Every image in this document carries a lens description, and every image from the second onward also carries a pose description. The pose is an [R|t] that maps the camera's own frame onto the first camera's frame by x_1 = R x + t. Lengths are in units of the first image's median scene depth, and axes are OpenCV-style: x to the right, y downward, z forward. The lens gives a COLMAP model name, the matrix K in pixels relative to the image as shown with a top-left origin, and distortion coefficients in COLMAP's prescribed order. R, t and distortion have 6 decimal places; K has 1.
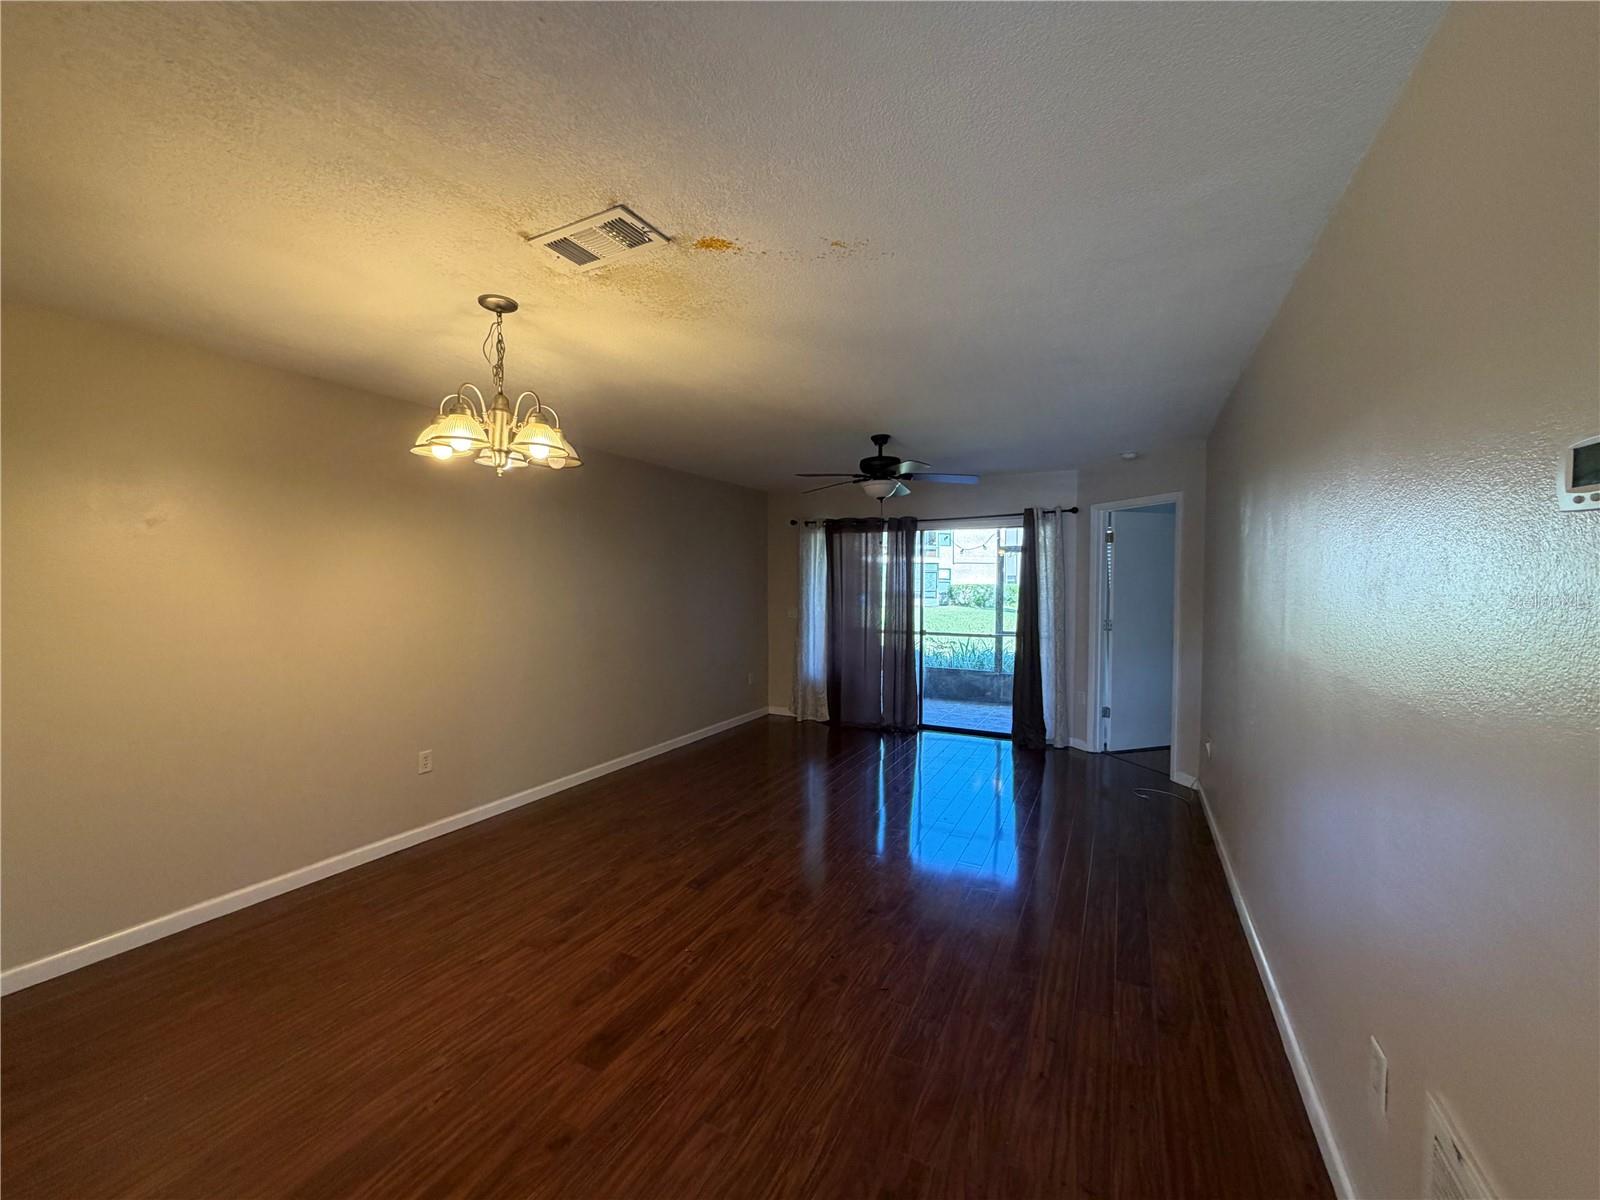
lens RADIAL K [[640.0, 0, 800.0], [0, 640.0, 600.0], [0, 0, 1]] dist [-0.002143, -0.000451]
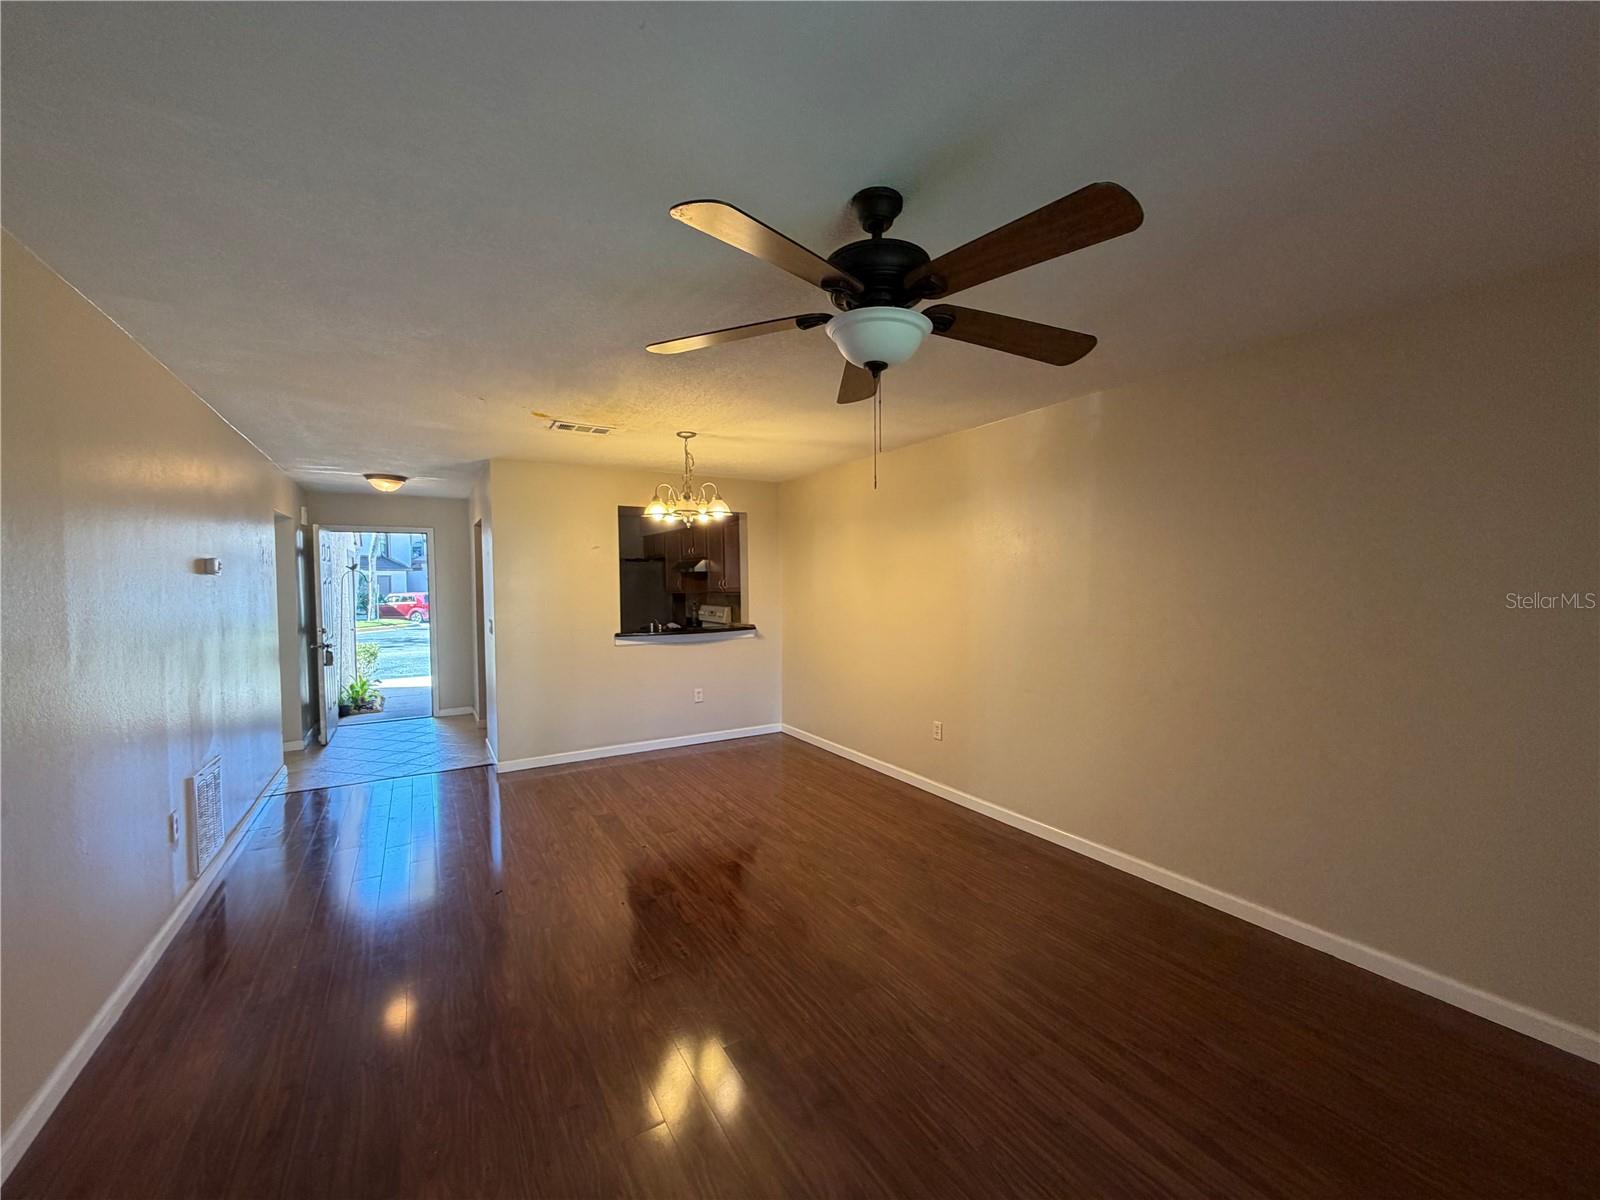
lens RADIAL K [[640.0, 0, 800.0], [0, 640.0, 600.0], [0, 0, 1]] dist [-0.002143, -0.000451]
pose [[-0.529485, 0.030357, -0.847776, 0.696667], [-0.020471, 0.998611, 0.048543, -0.060703], [0.848072, 0.043058, -0.528128, 1.691481]]
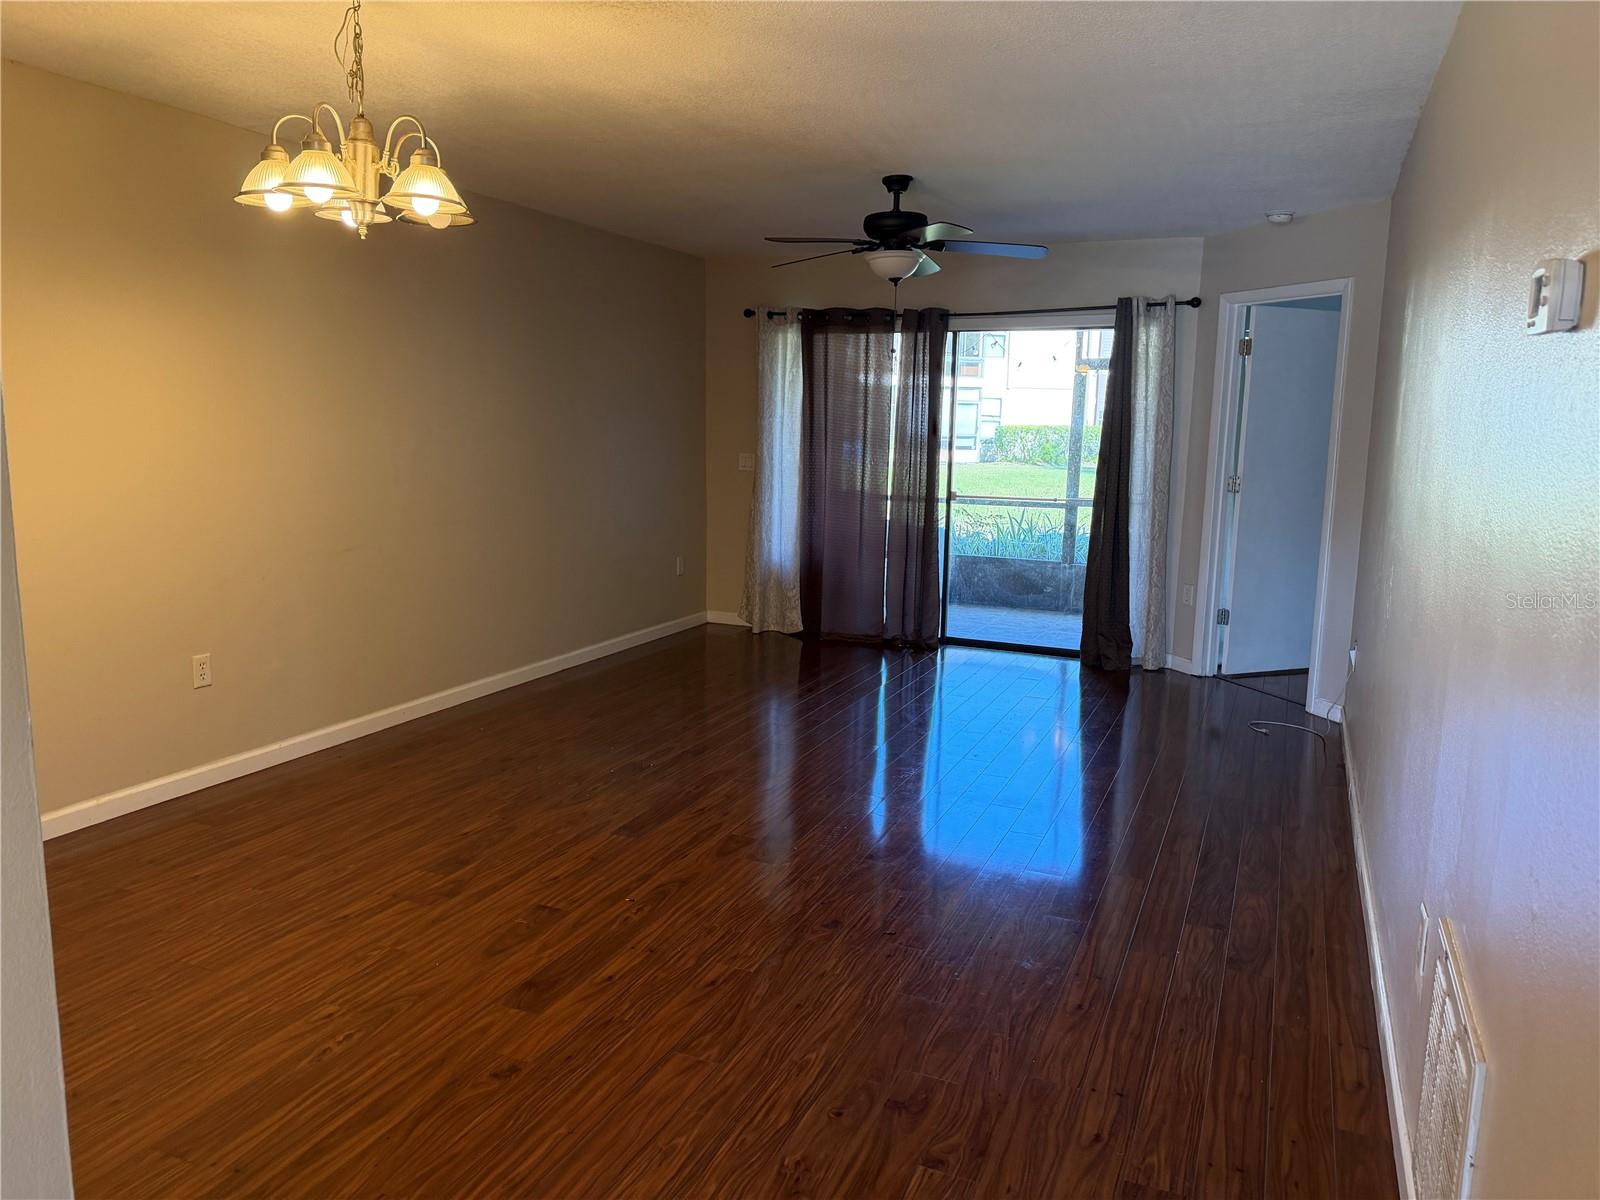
lens RADIAL K [[1118.9, 0, 808.1], [0, 1118.9, 591.7], [0, 0, 1]] dist [0.142805, -0.237387]
pose [[0.997889, 0.008123, 0.064436, -0.045992], [-0.016078, 0.992163, 0.123913, 0.019665], [-0.062924, -0.124688, 0.990199, -0.234148]]
